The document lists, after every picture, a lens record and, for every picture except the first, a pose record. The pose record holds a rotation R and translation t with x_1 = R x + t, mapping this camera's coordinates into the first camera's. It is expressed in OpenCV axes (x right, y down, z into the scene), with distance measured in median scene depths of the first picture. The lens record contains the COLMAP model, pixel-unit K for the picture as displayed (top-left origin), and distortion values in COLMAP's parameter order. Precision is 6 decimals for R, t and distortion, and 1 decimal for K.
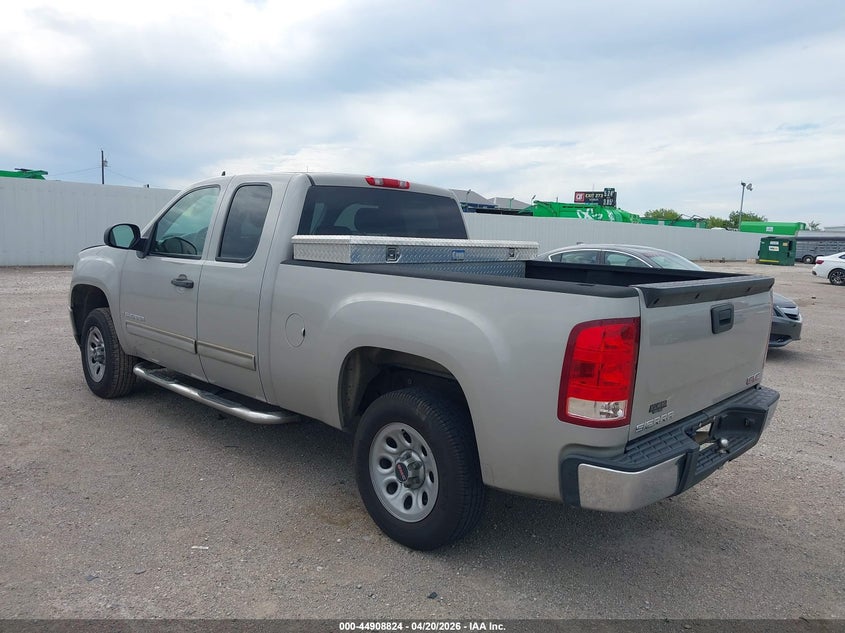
lens RADIAL K [[655.5, 0, 425.5], [0, 655.5, 317.7], [0, 0, 1]] dist [0.000945, -0.001056]
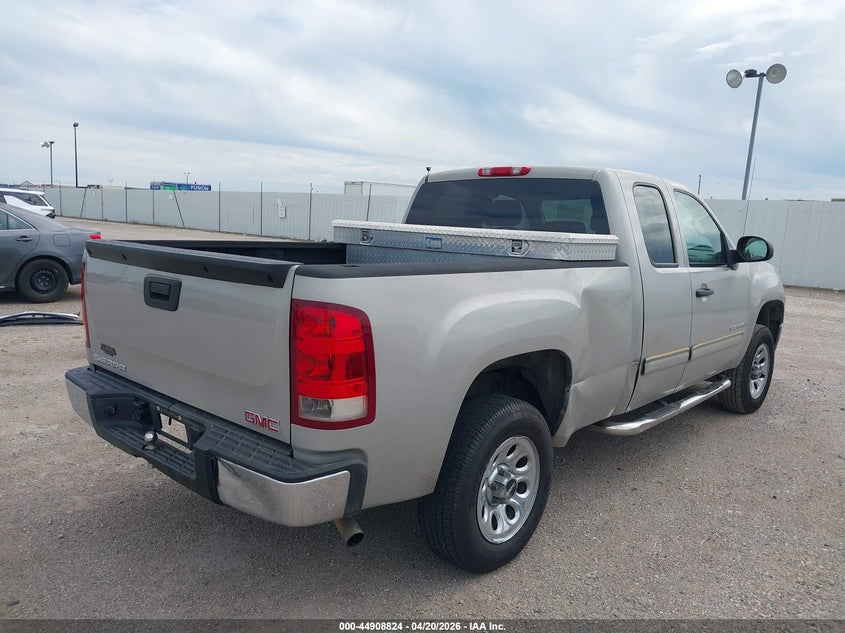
lens RADIAL K [[655.5, 0, 425.5], [0, 655.5, 317.7], [0, 0, 1]] dist [0.000945, -0.001056]
pose [[0.030190, 0.109979, -0.993475, 0.918036], [-0.174292, 0.979281, 0.103111, -0.080859], [0.984231, 0.170042, 0.048733, 0.906731]]
